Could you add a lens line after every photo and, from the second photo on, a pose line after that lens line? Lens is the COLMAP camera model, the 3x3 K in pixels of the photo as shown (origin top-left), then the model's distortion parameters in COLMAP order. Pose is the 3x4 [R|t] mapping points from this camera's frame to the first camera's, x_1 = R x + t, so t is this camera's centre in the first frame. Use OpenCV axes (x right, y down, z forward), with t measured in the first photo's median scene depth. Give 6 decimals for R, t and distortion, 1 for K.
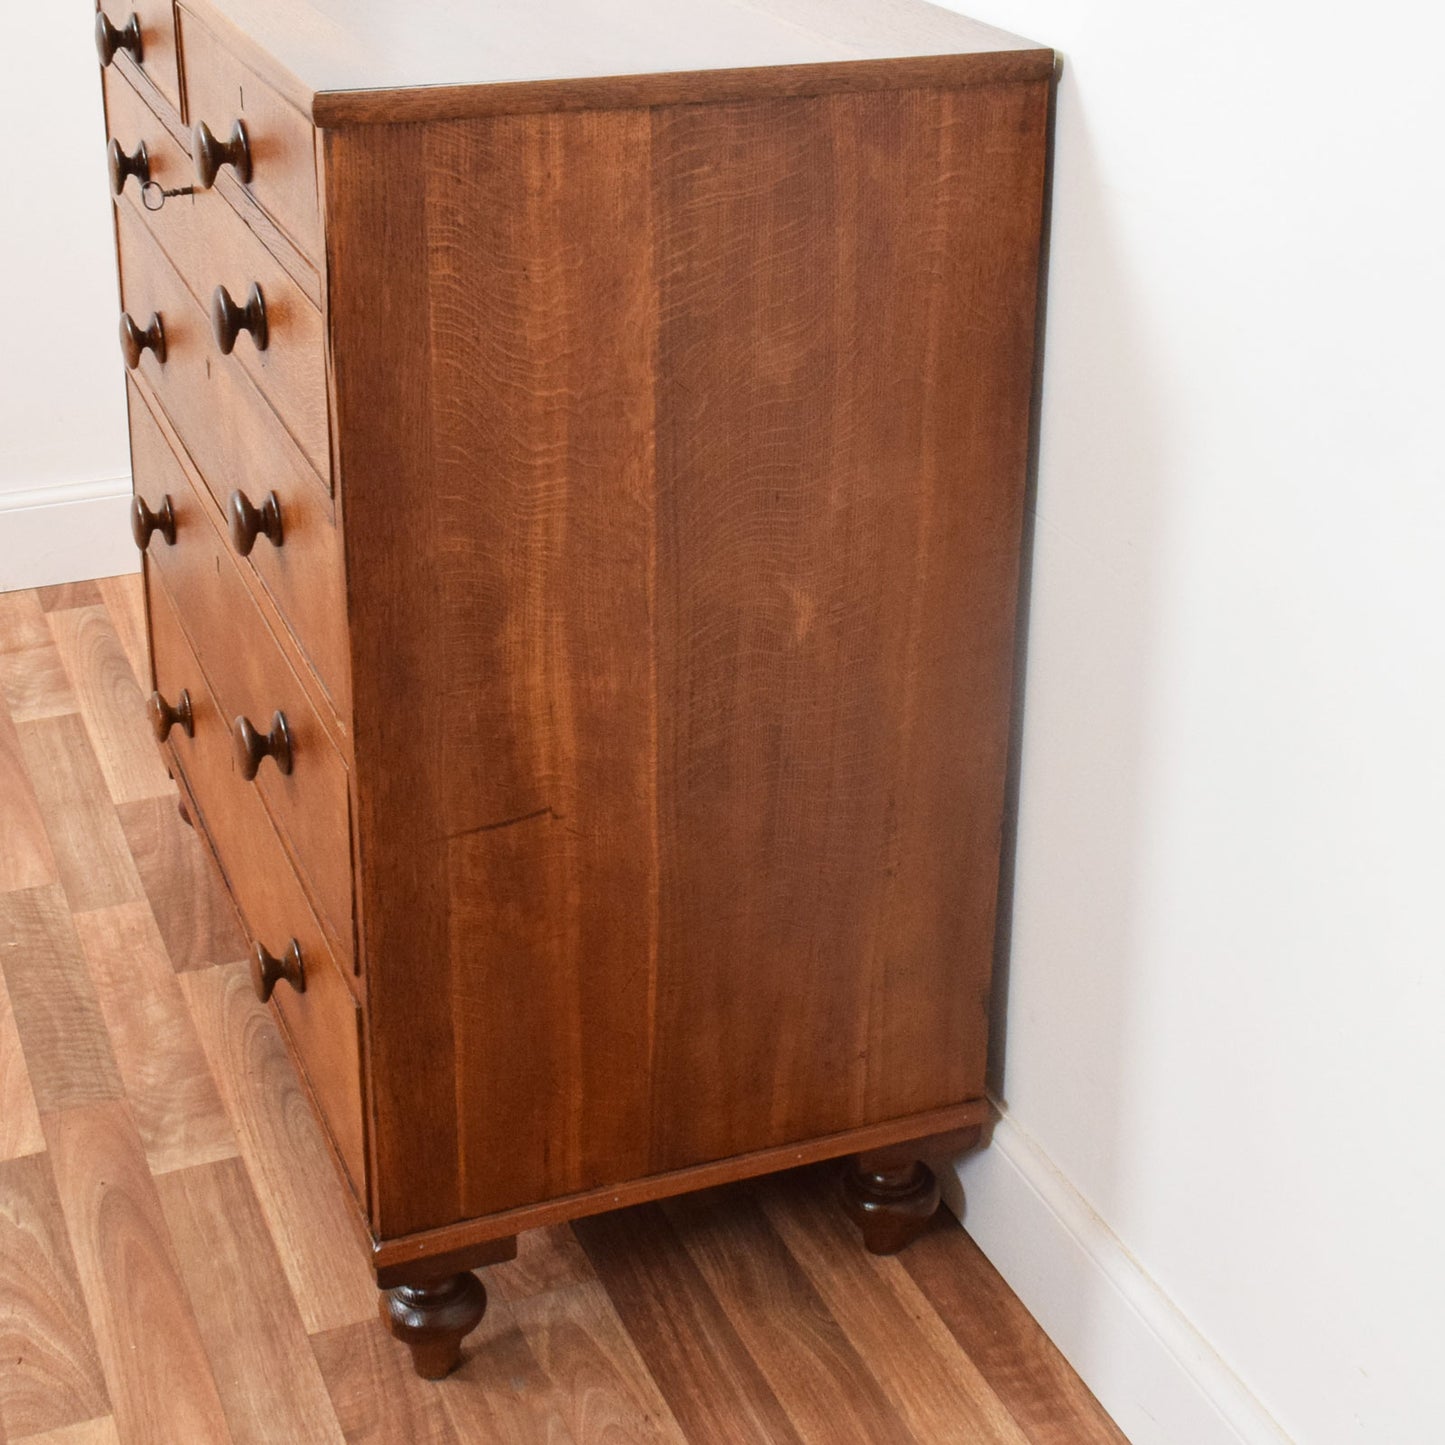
lens RADIAL K [[2427.4, 0, 721.9], [0, 2427.4, 618.7], [0, 0, 1]] dist [-0.004311, -0.038184]
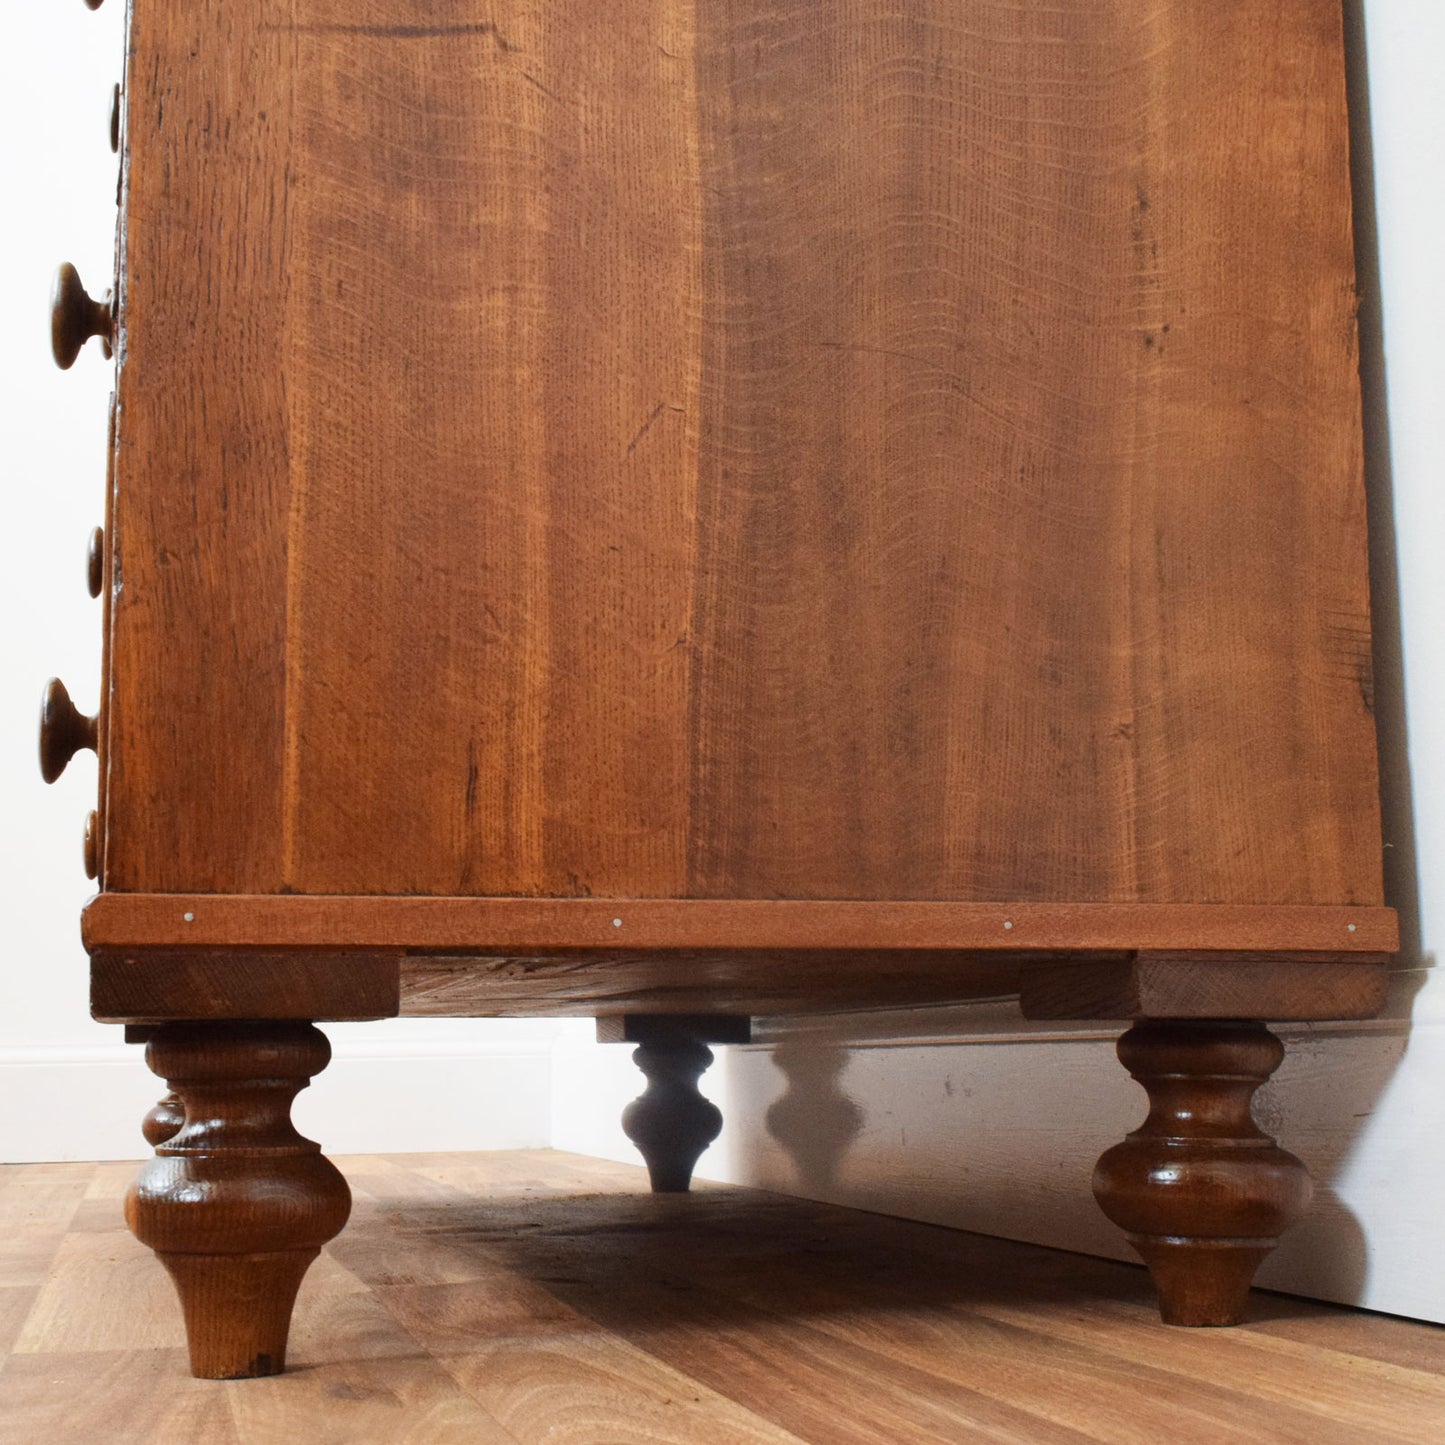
lens RADIAL K [[2463.7, 0, 720.8], [0, 2463.7, 816.1], [0, 0, 1]] dist [-0.020455, 0.023337]
pose [[0.991242, -0.038693, -0.126266, 0.040554], [-0.032301, 0.856039, -0.515901, 0.485478], [0.128050, 0.515461, 0.847291, 0.592545]]
